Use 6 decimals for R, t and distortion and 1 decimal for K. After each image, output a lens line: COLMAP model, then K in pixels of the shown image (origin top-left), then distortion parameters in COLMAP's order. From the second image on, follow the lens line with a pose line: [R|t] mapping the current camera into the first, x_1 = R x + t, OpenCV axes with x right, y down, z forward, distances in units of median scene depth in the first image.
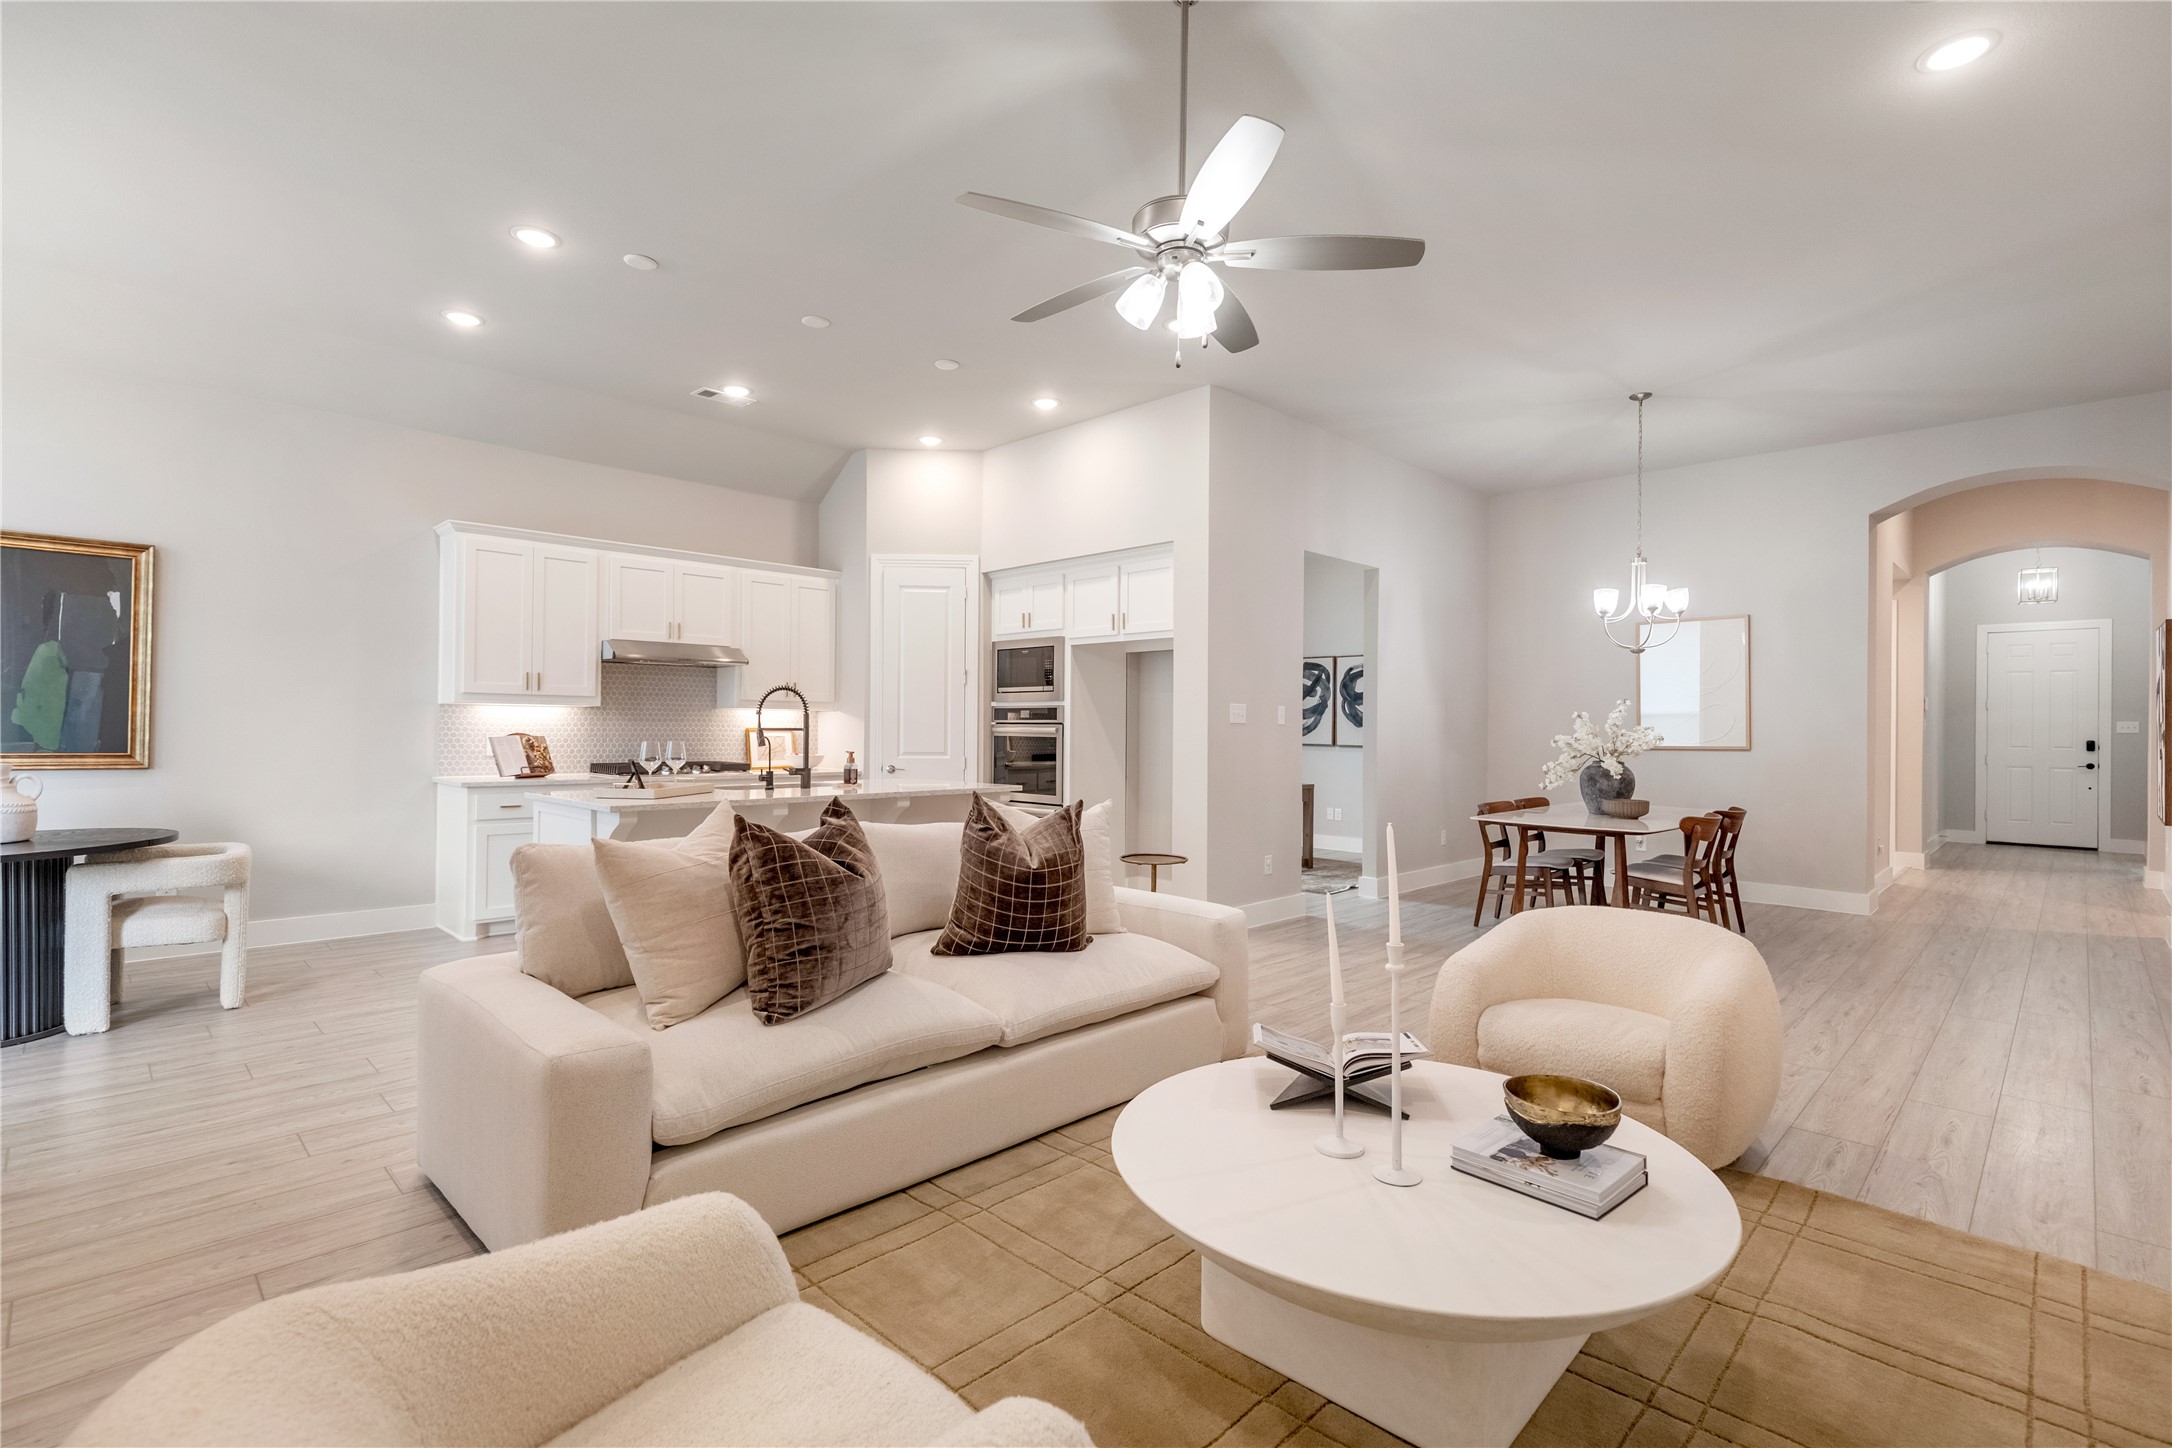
lens RADIAL K [[1007.5, 0, 1100.7], [0, 1007.5, 728.6], [0, 0, 1]] dist [0.003998, -0.000163]
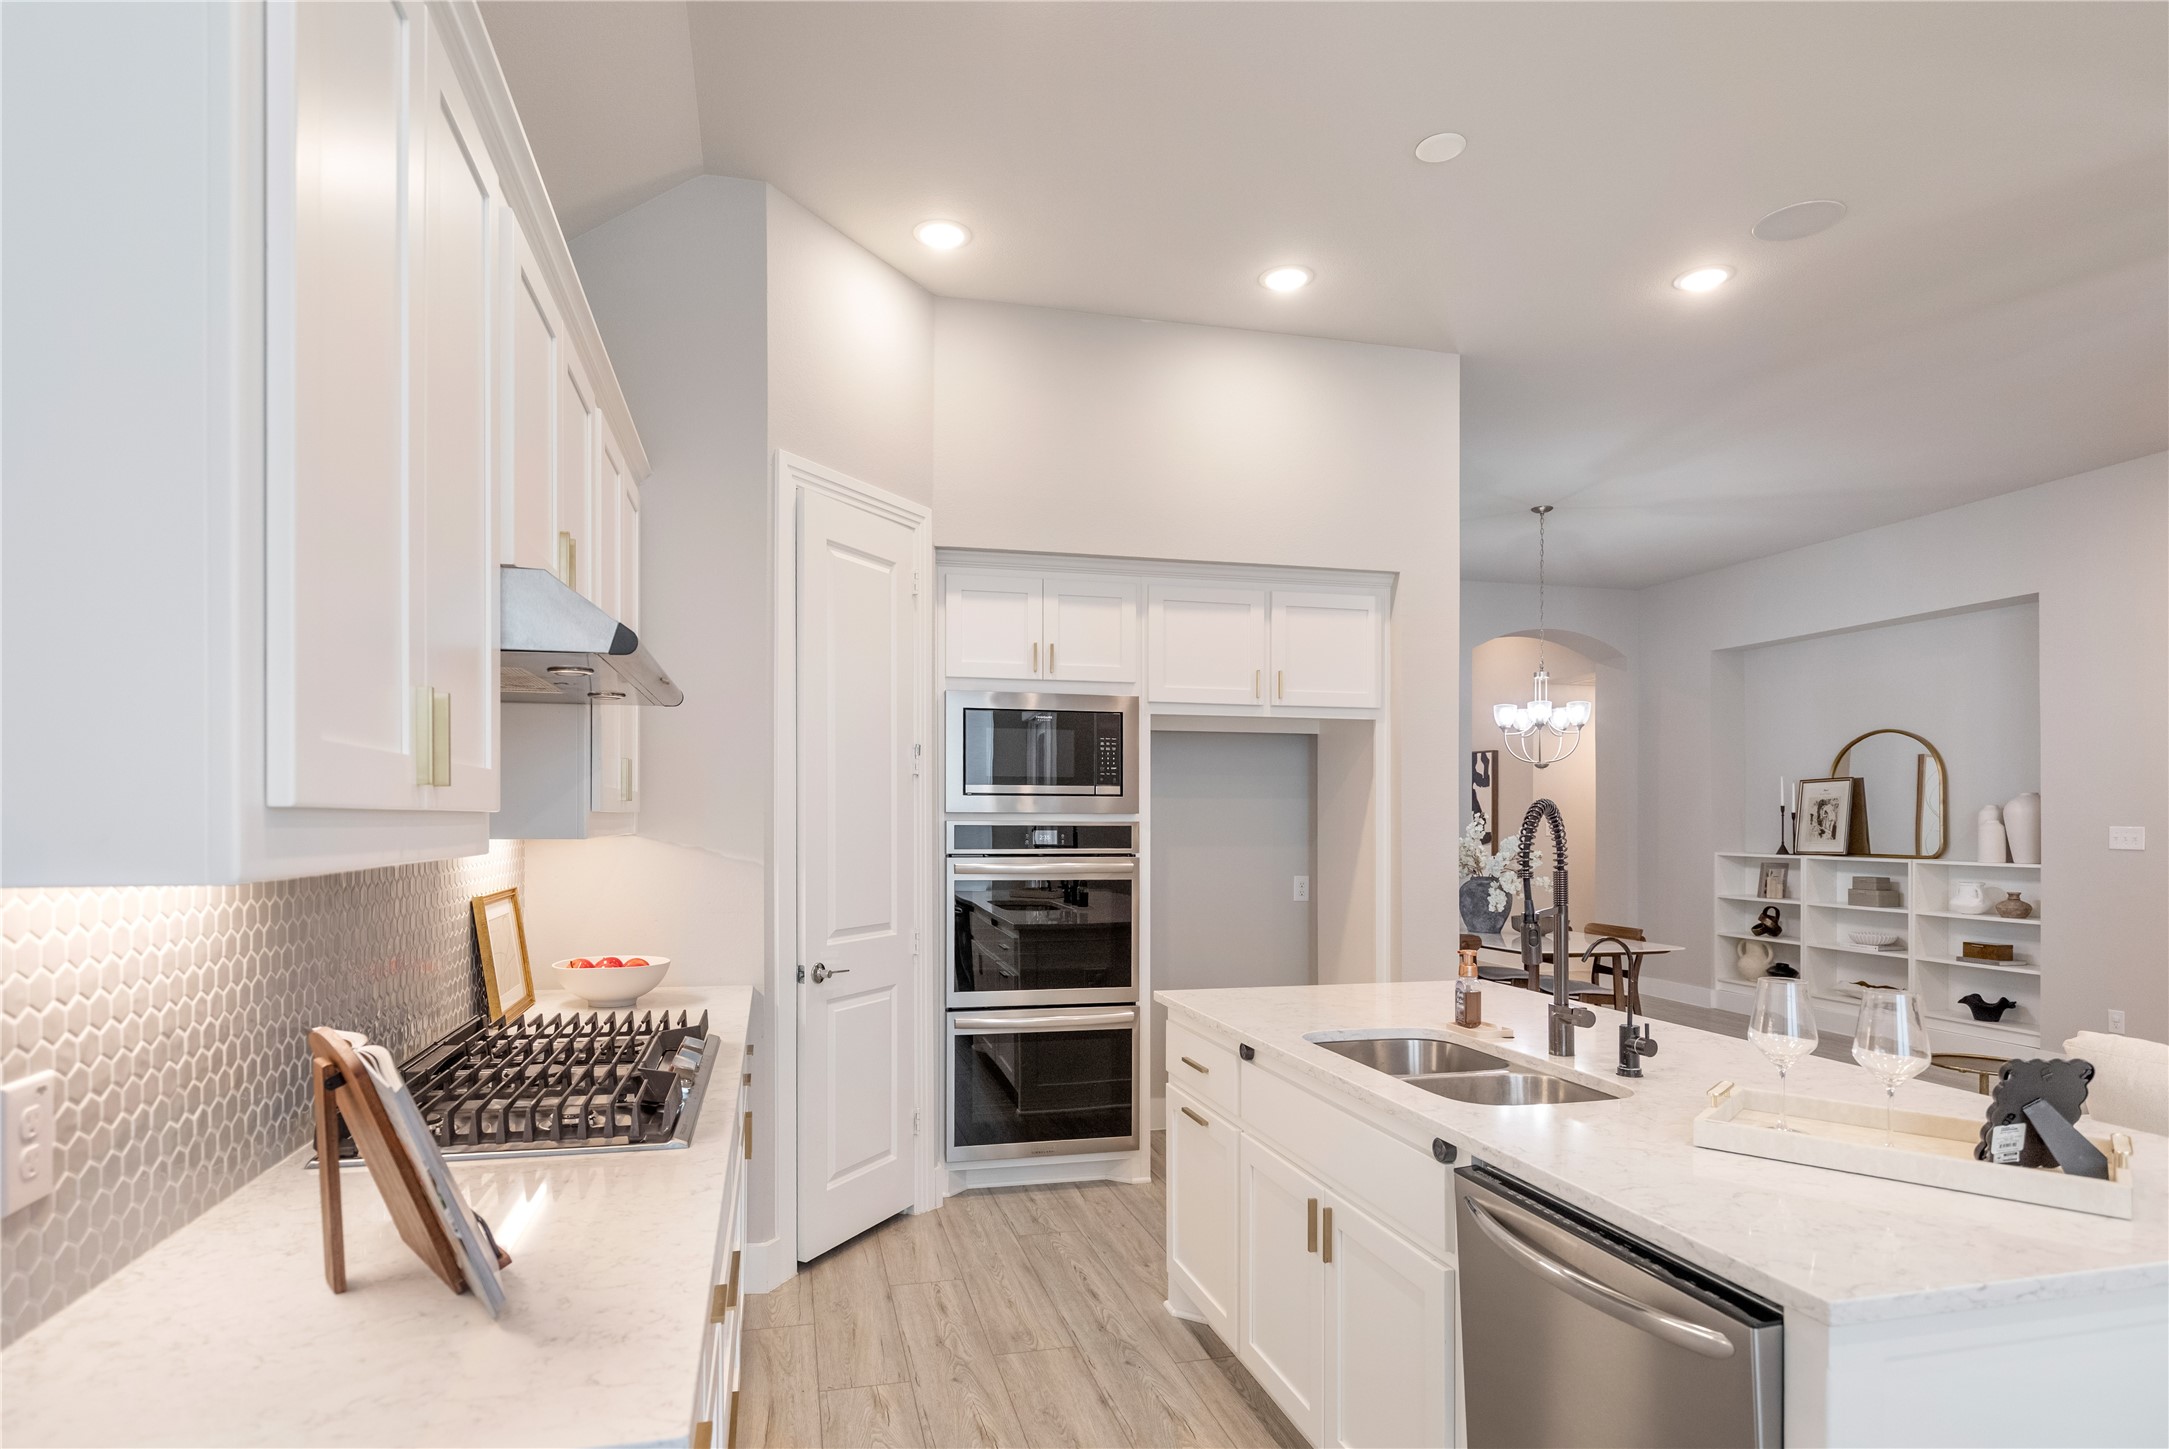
lens RADIAL K [[1161.7, 0, 1059.6], [0, 1161.7, 807.1], [0, 0, 1]] dist [-0.002225, 0.000358]
pose [[0.529697, 0.001191, 0.848186, -0.615623], [-0.000752, 0.999999, -0.000935, -0.030926], [-0.848186, -0.000142, 0.529698, 0.715726]]
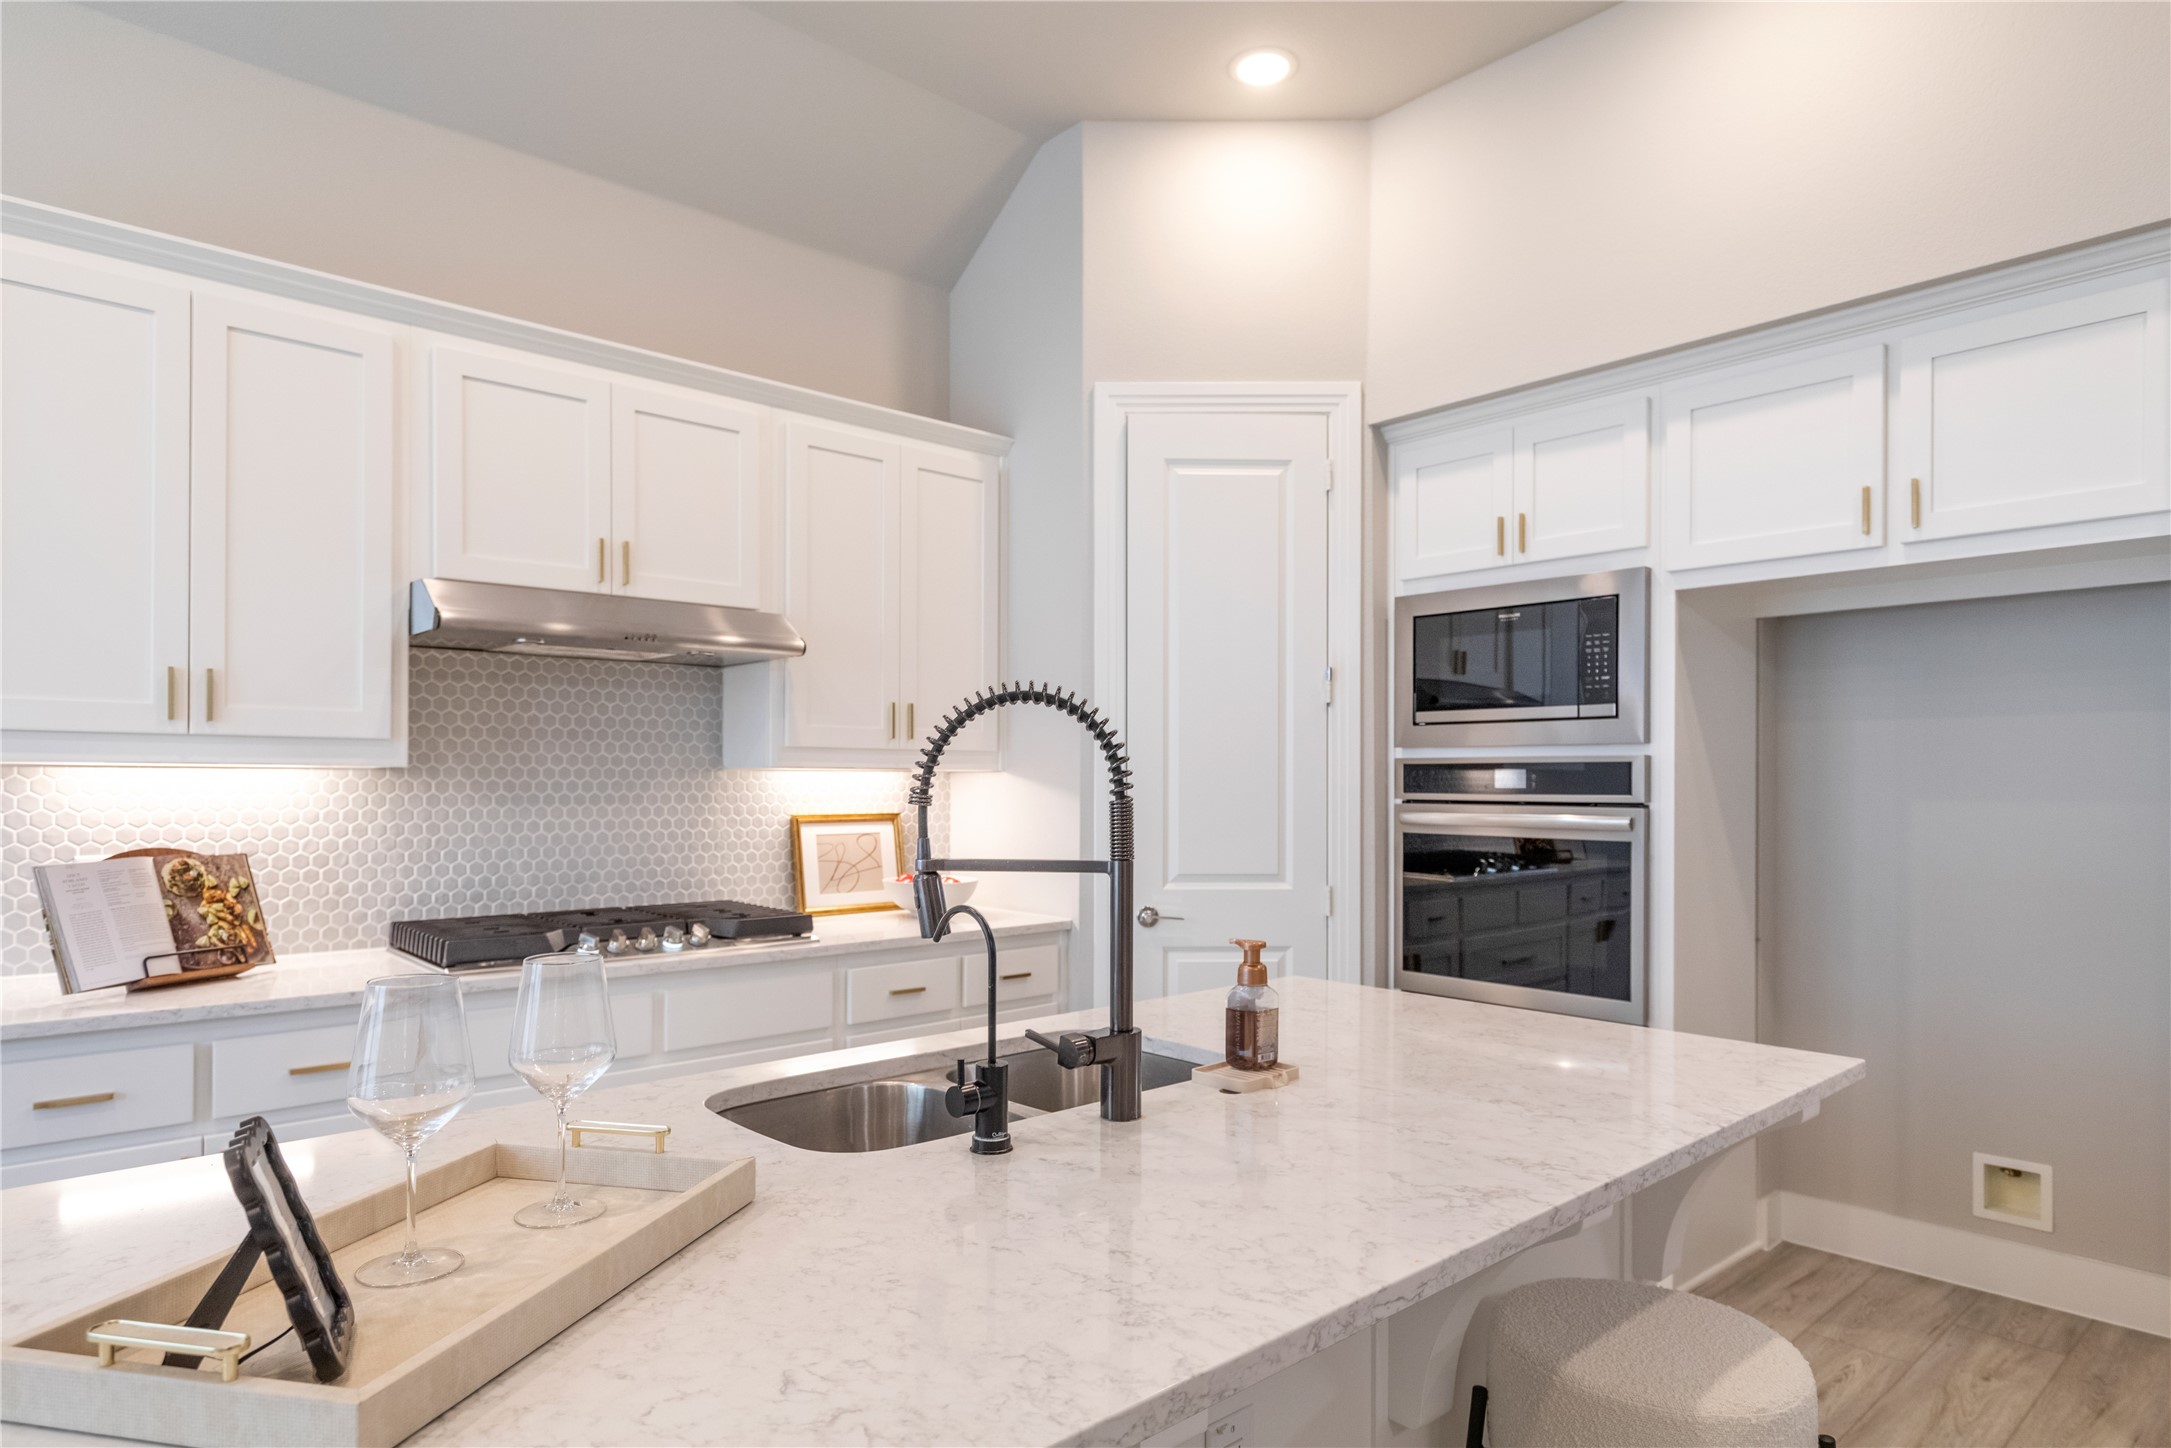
lens RADIAL K [[1232.3, 0, 1085.5], [0, 1232.3, 785.7], [0, 0, 1]] dist [-0.006216, -0.001503]
pose [[0.997991, -0.004590, -0.063194, -0.219235], [0.004796, 0.999984, 0.003103, -0.014703], [0.063179, -0.003400, 0.997996, 0.553653]]
